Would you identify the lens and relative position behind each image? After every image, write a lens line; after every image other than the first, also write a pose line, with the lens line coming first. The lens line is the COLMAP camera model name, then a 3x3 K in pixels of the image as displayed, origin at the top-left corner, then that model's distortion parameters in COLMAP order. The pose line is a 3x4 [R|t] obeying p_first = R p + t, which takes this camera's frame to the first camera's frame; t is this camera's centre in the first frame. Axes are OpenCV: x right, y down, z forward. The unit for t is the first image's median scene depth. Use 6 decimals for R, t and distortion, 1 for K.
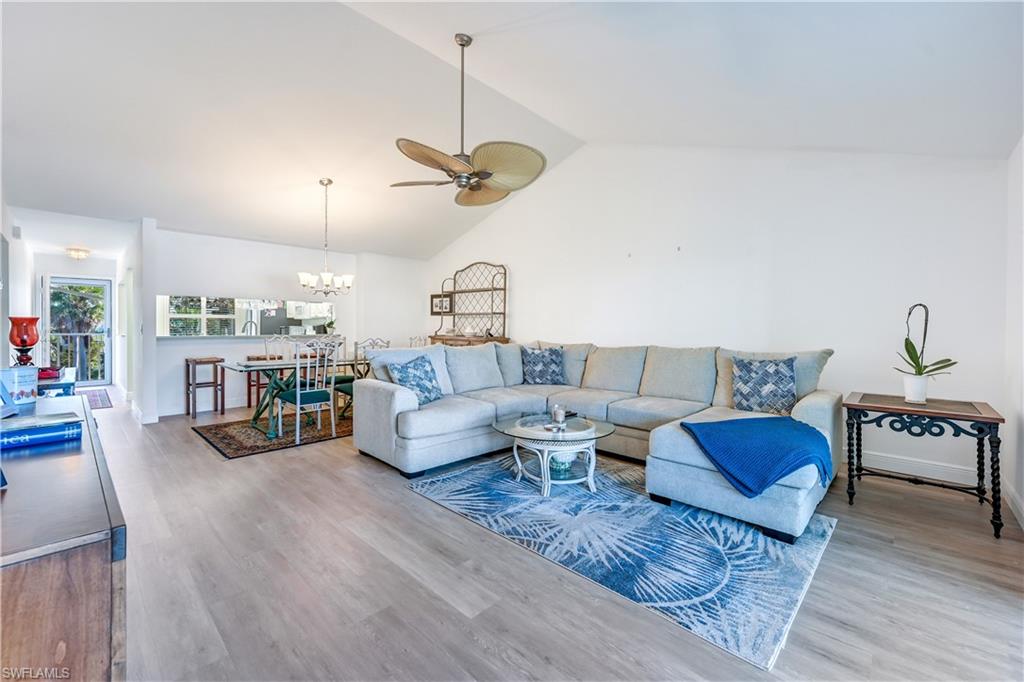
lens RADIAL K [[416.1, 0, 501.0], [0, 416.1, 325.6], [0, 0, 1]] dist [0.000496, 0.000053]
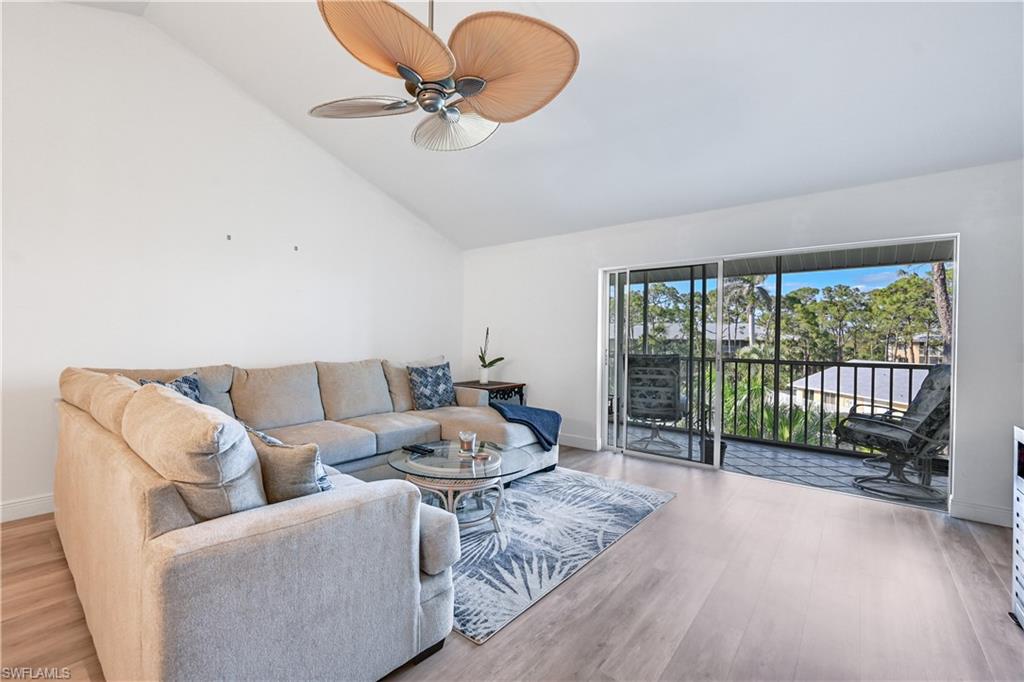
lens RADIAL K [[456.9, 0, 464.0], [0, 456.9, 341.0], [0, 0, 1]] dist [-0.000816, -0.000027]
pose [[-0.064672, -0.007786, 0.997876, -0.960629], [-0.013451, 0.999886, 0.006930, -0.007277], [-0.997816, -0.012974, -0.064770, 1.262343]]
